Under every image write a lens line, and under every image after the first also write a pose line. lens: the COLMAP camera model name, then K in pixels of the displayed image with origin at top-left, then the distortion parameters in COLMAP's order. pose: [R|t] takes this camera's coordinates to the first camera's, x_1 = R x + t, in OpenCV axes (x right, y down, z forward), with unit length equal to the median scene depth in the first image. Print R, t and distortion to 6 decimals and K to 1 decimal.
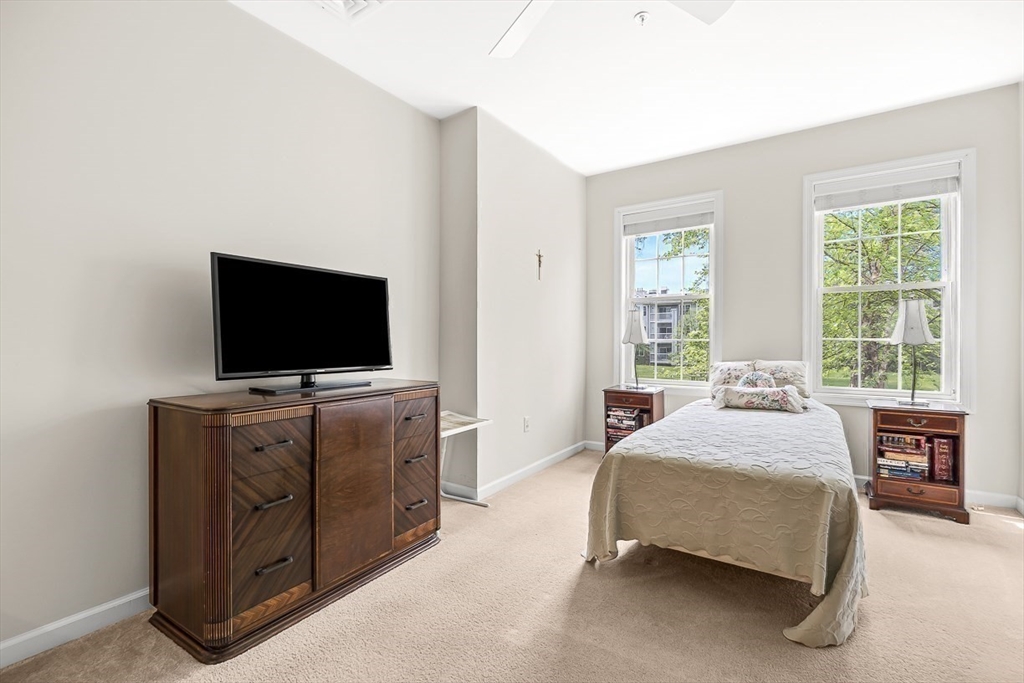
lens RADIAL K [[453.3, 0, 512.9], [0, 453.3, 338.9], [0, 0, 1]] dist [-0.005152, 0.000233]
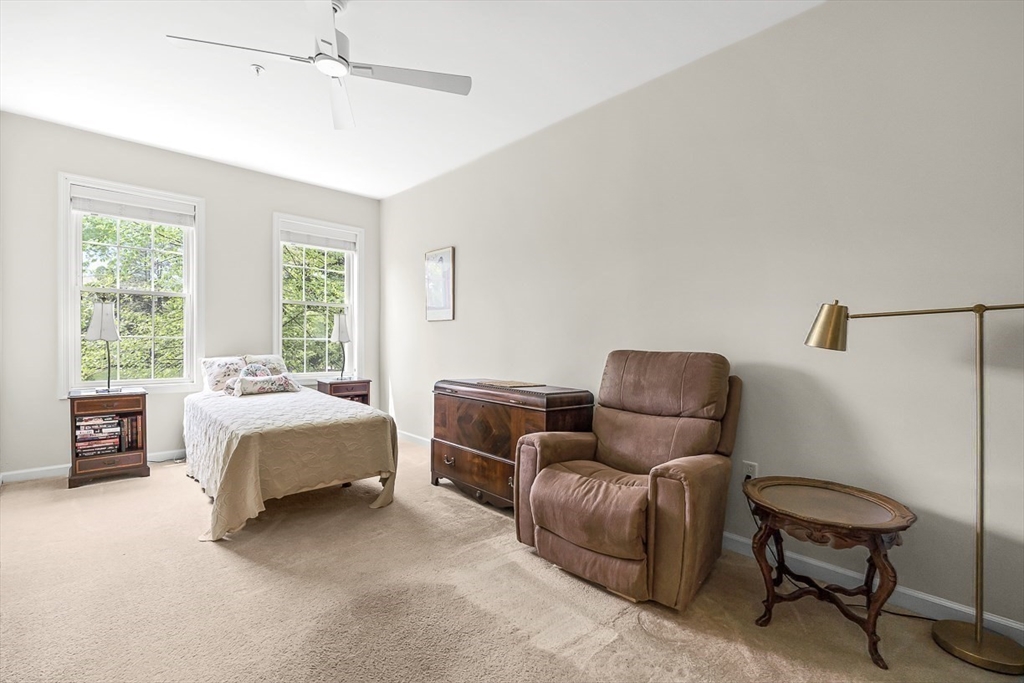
lens RADIAL K [[453.3, 0, 515.1], [0, 453.3, 342.9], [0, 0, 1]] dist [-0.005152, 0.000233]
pose [[0.209661, -0.000779, 0.977774, -0.542883], [-0.012830, 0.999911, 0.003548, 0.001121], [-0.977690, -0.013289, 0.209633, 0.053508]]
